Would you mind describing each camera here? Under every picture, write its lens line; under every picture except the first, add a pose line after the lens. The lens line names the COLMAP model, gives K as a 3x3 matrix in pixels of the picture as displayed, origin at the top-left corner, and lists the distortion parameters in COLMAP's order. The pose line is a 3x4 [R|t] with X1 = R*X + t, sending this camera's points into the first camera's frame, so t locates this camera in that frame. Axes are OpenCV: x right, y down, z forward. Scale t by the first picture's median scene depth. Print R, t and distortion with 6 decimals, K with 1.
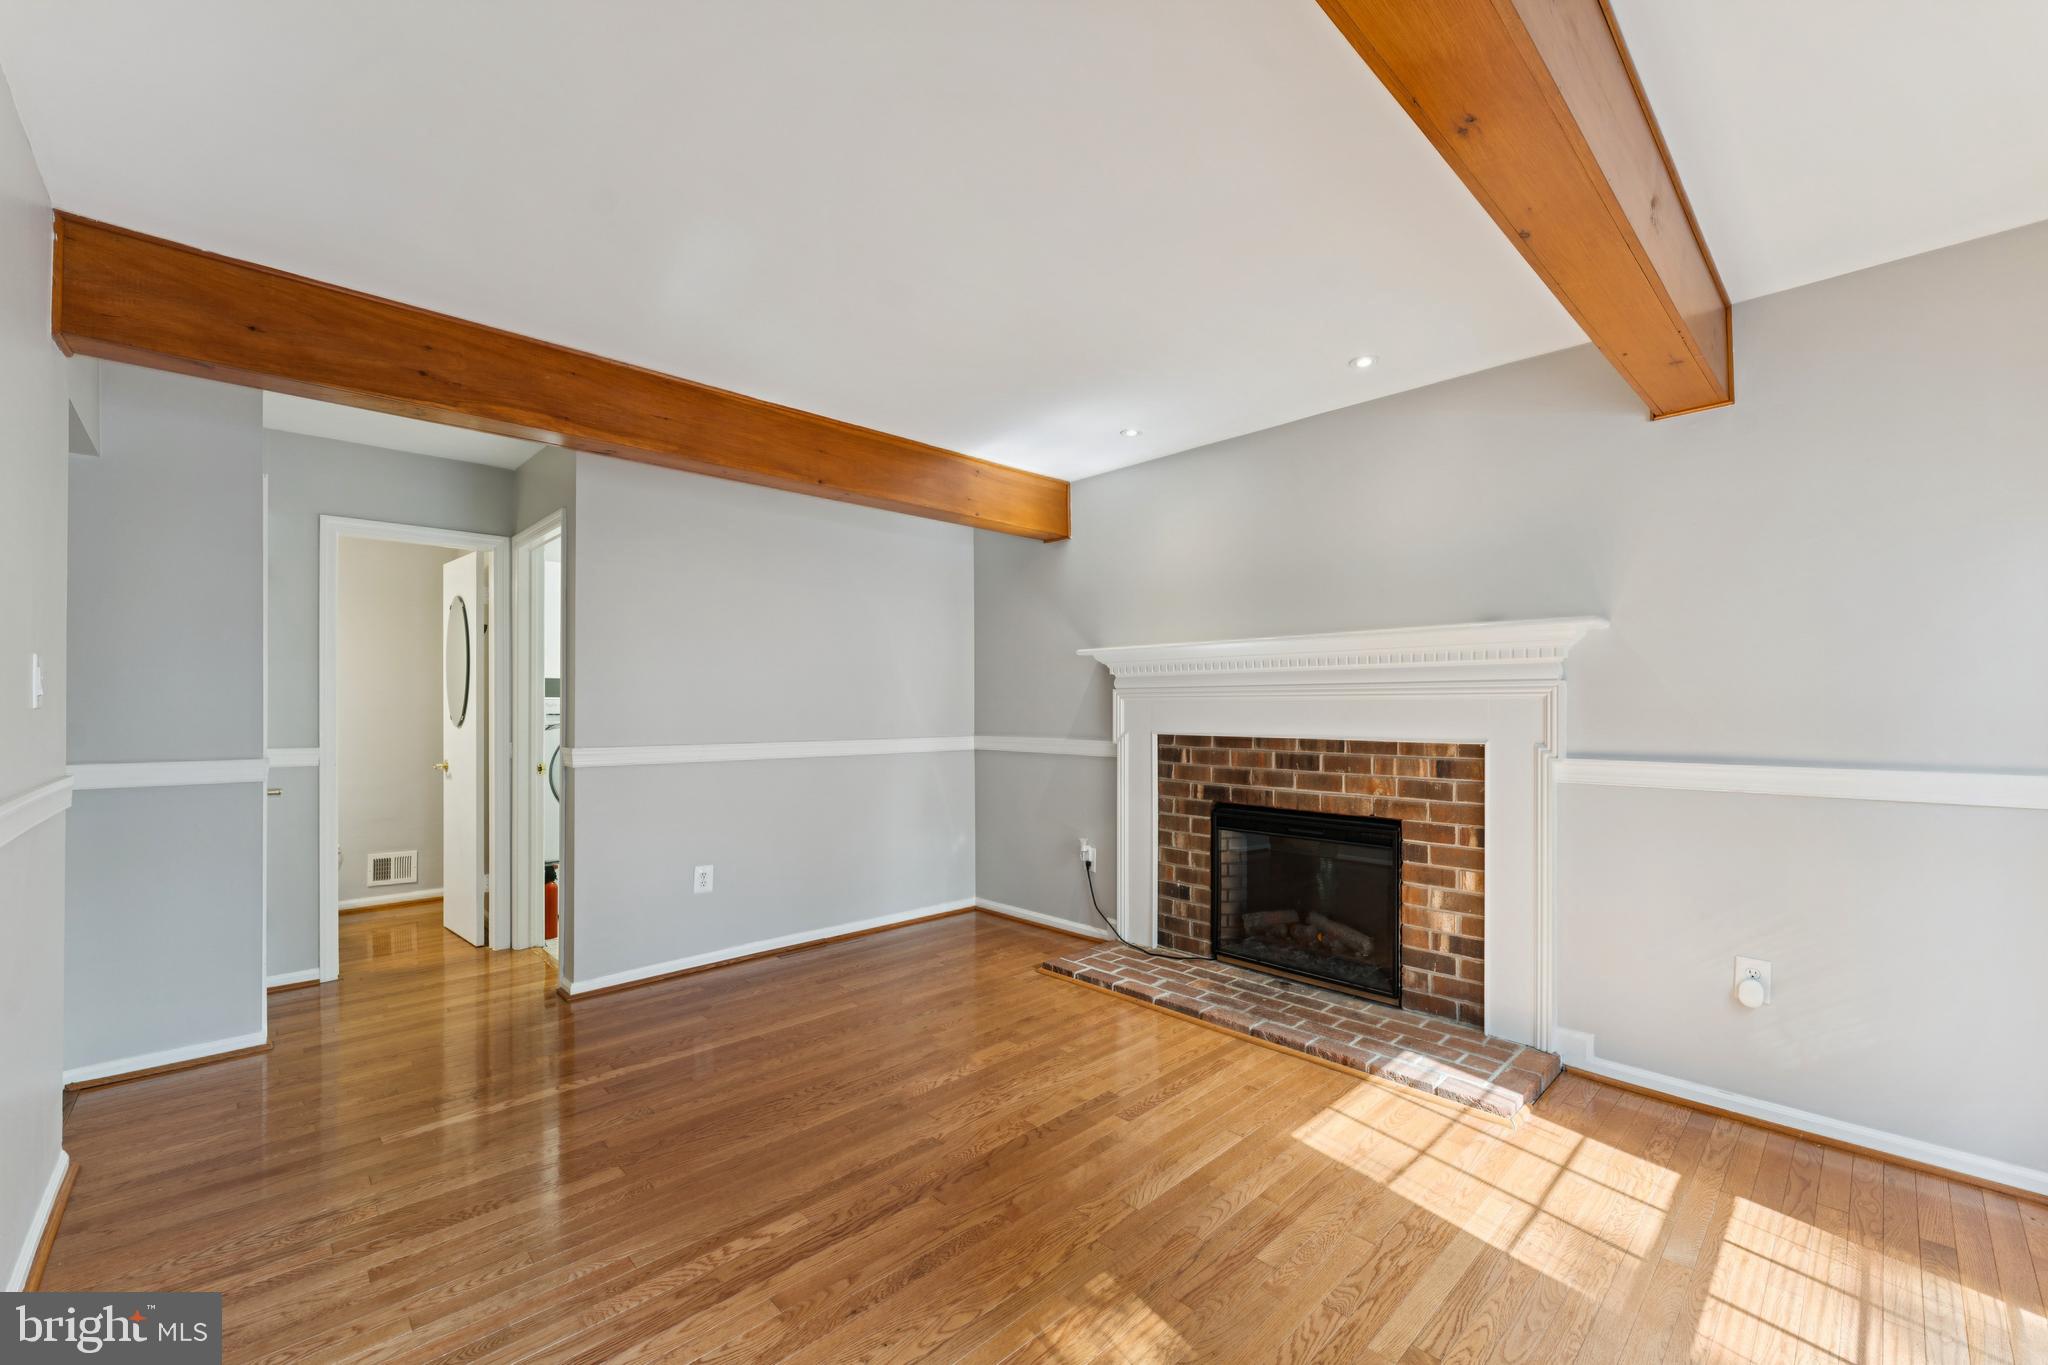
lens RADIAL K [[828.3, 0, 1039.4], [0, 828.3, 688.4], [0, 0, 1]] dist [-0.002736, 0.002791]
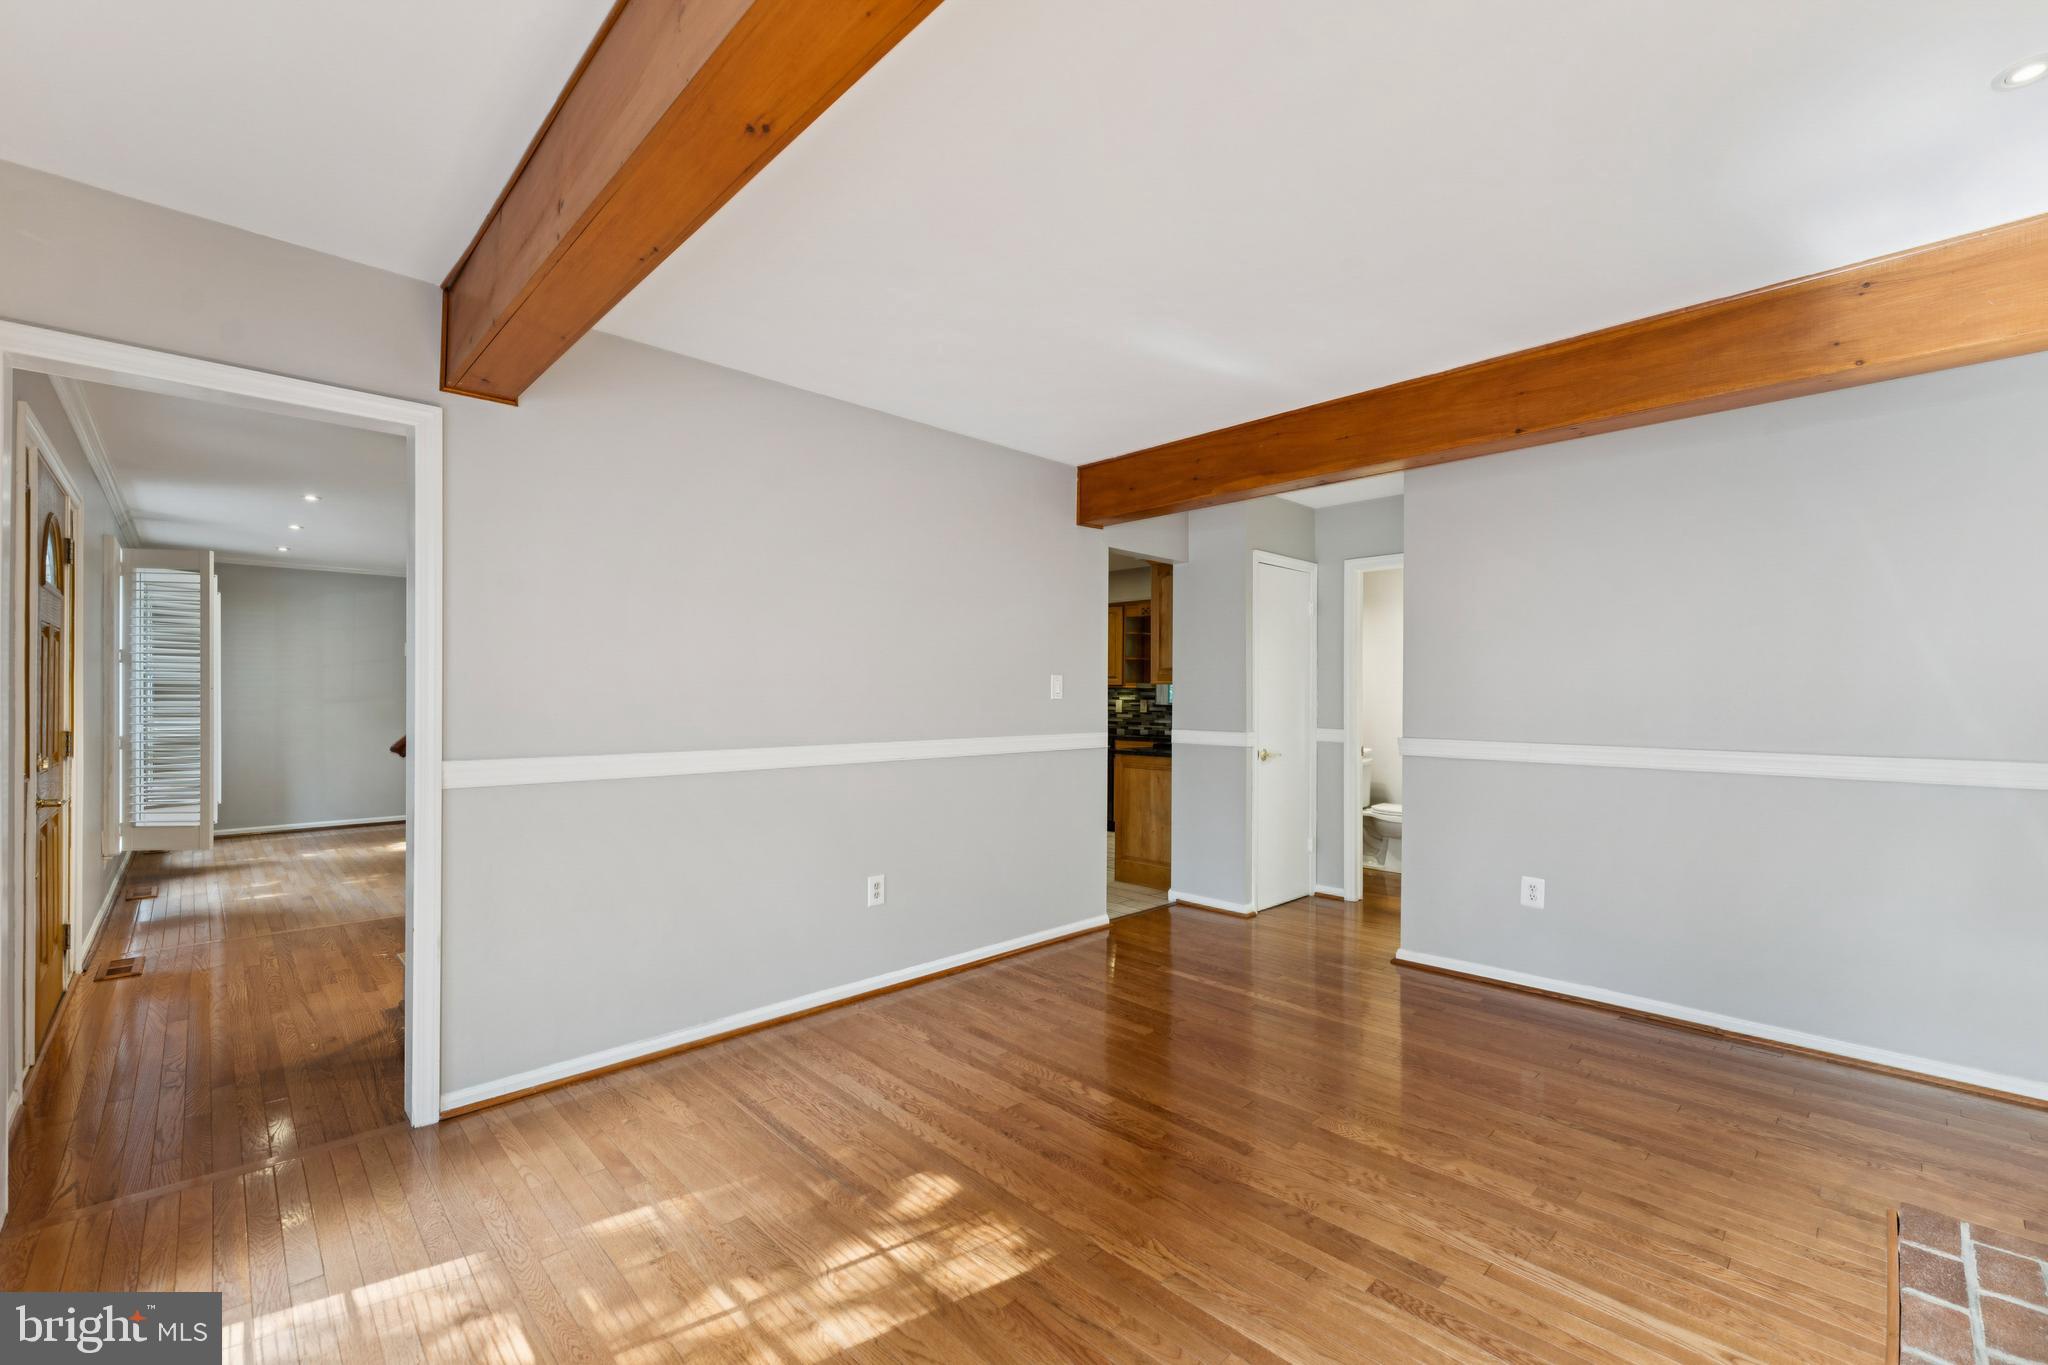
lens RADIAL K [[828.3, 0, 1002.5], [0, 828.3, 682.2], [0, 0, 1]] dist [-0.002736, 0.002791]
pose [[-0.001811, -0.017054, -0.999853, 0.578145], [0.017210, 0.999706, -0.017082, 0.007570], [0.999850, -0.017239, -0.001517, 0.491372]]
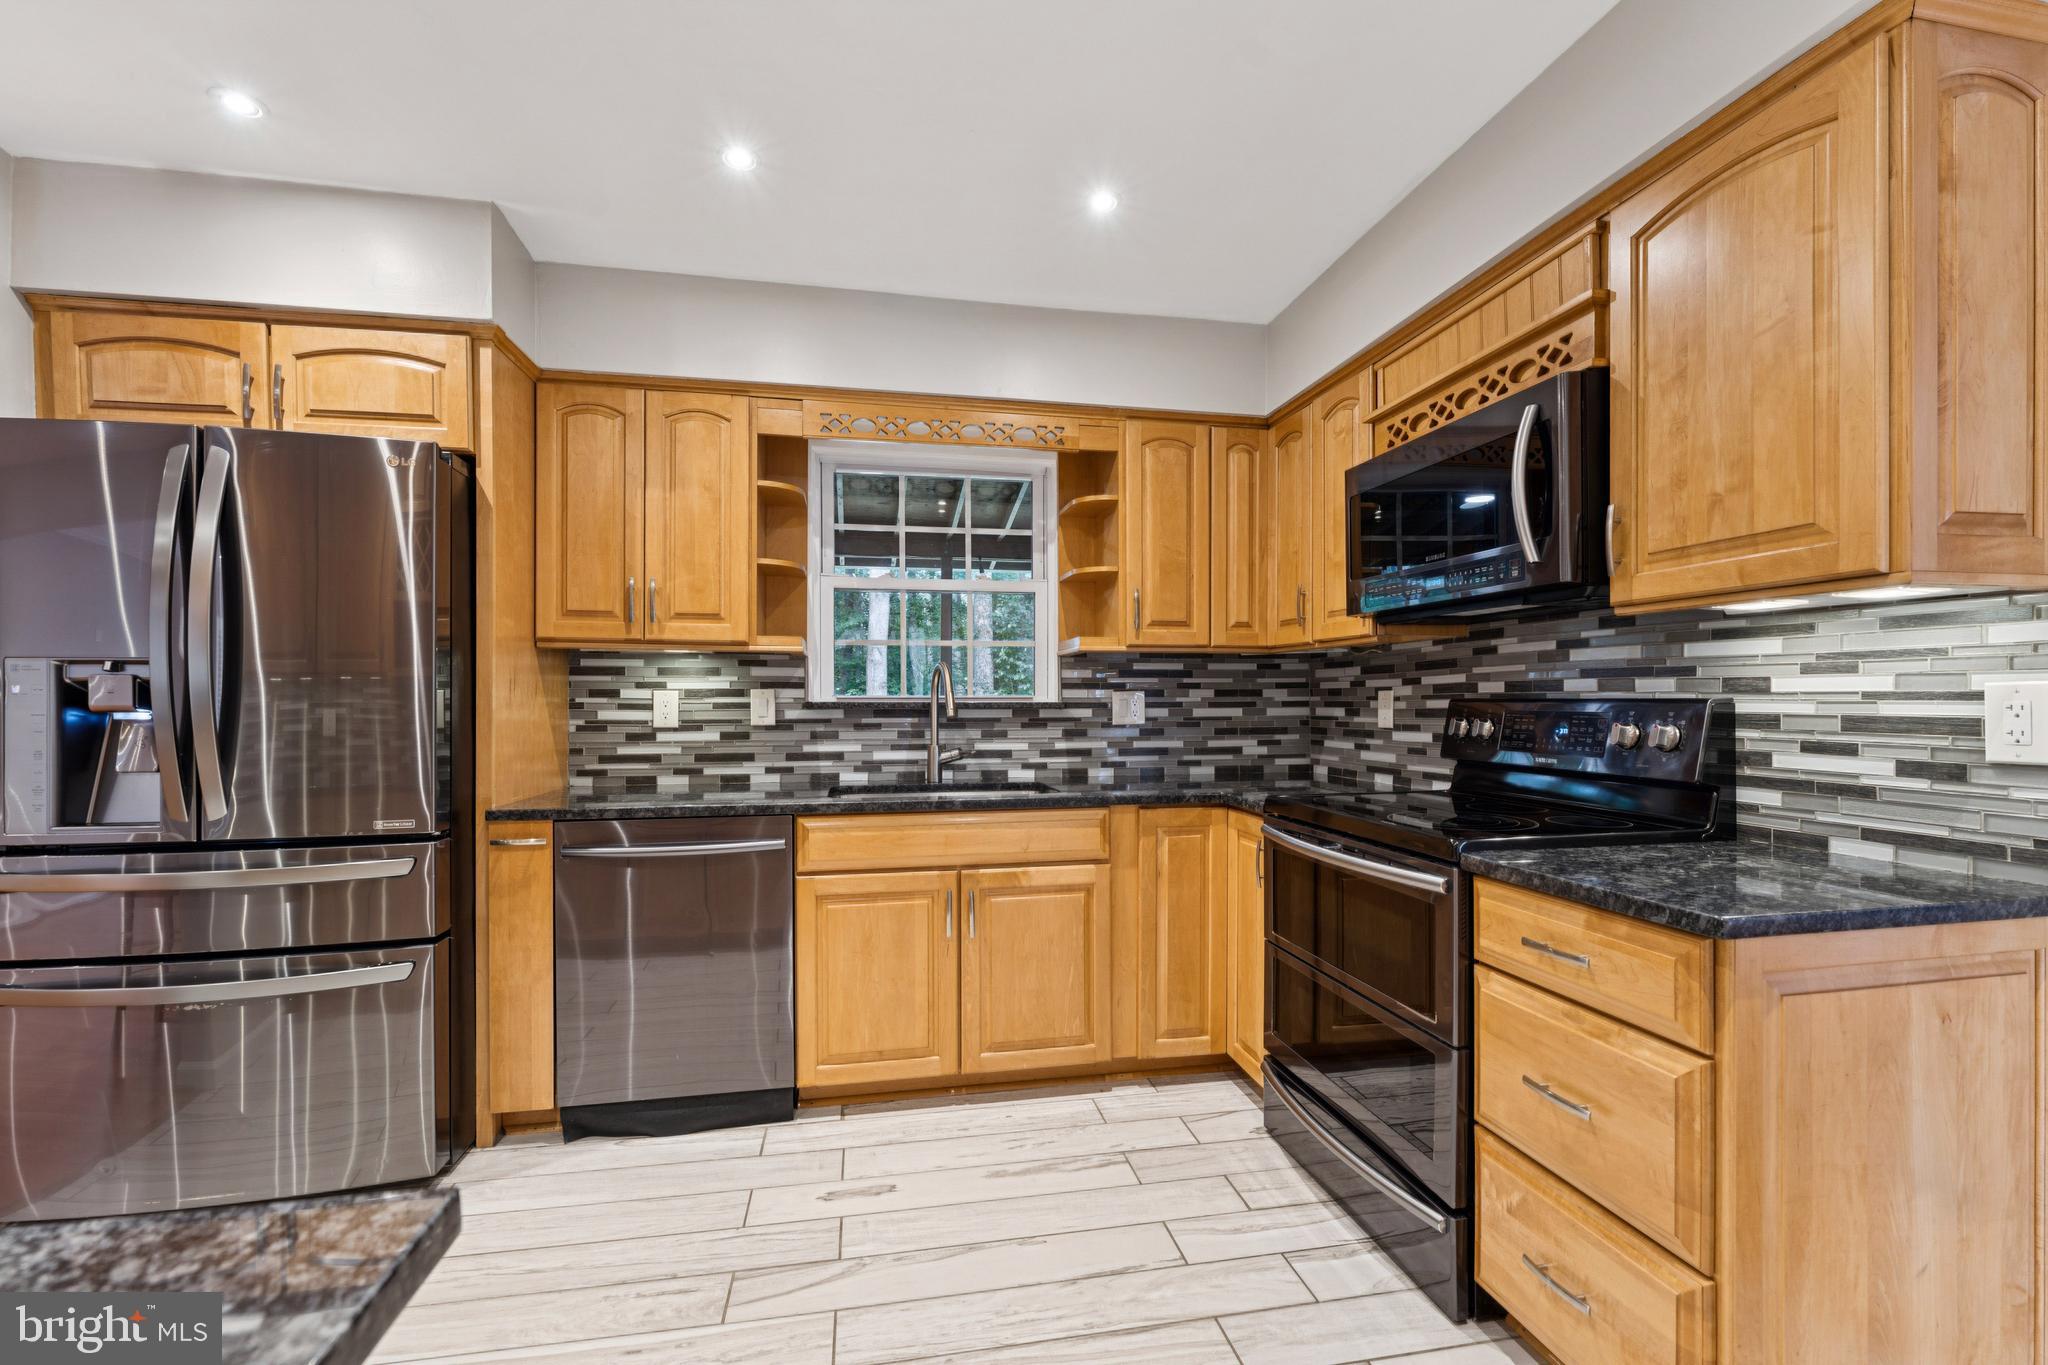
lens RADIAL K [[860.5, 0, 1014.1], [0, 860.5, 704.4], [0, 0, 1]] dist [0.009641, -0.000047]
pose [[0.864492, -0.002354, -0.502642, -1.148922], [0.017527, 0.999522, 0.025463, 0.025828], [0.502342, -0.030823, 0.864120, 0.326086]]
